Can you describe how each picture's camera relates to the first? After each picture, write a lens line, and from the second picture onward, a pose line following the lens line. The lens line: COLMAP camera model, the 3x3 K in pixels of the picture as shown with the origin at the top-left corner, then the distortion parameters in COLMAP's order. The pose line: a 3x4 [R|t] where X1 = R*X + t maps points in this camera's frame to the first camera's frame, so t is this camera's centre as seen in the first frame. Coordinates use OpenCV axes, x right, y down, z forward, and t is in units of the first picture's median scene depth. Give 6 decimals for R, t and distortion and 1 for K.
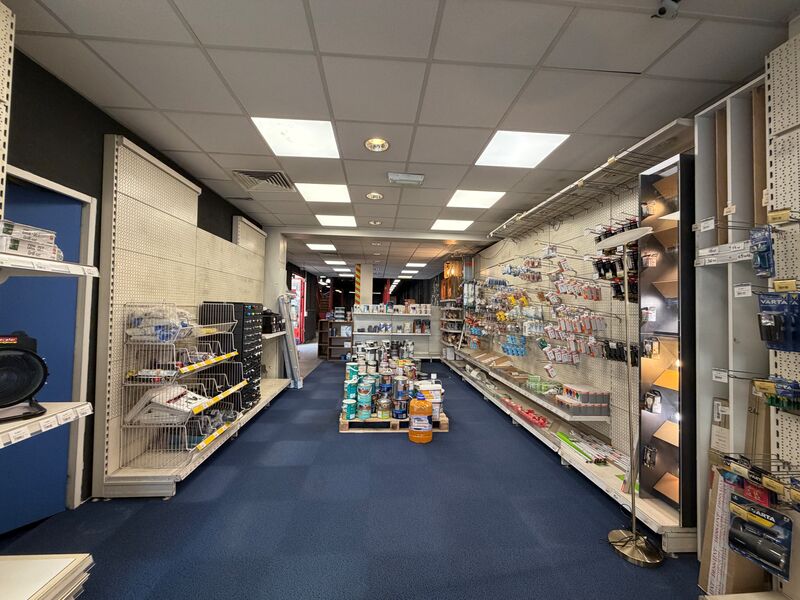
lens RADIAL K [[317.9, 0, 399.1], [0, 317.9, 299.9], [0, 0, 1]] dist [0.000780, -0.000084]
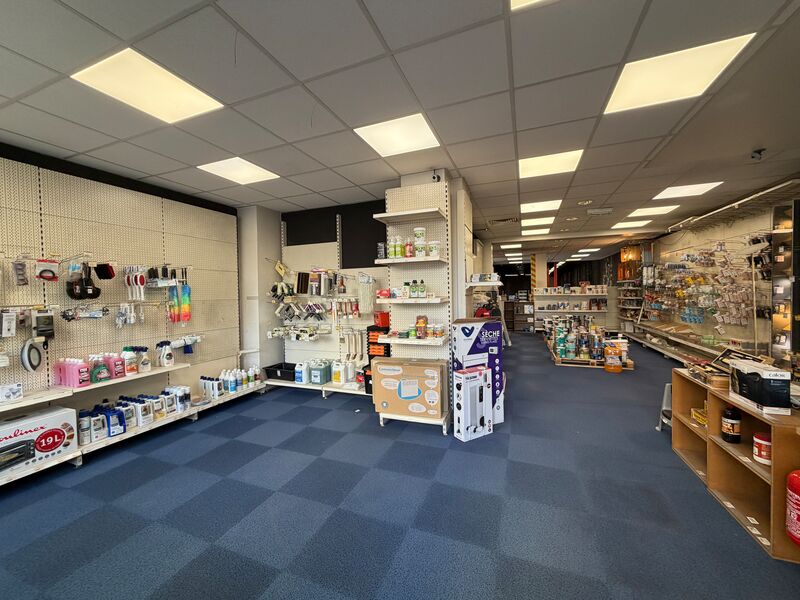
lens RADIAL K [[317.9, 0, 399.6], [0, 317.9, 297.5], [0, 0, 1]] dist [0.000780, -0.000084]
pose [[0.901521, -0.027410, -0.431867, -0.120328], [0.047270, 0.998258, 0.035320, -0.025320], [0.430147, -0.052256, 0.901245, -0.532398]]
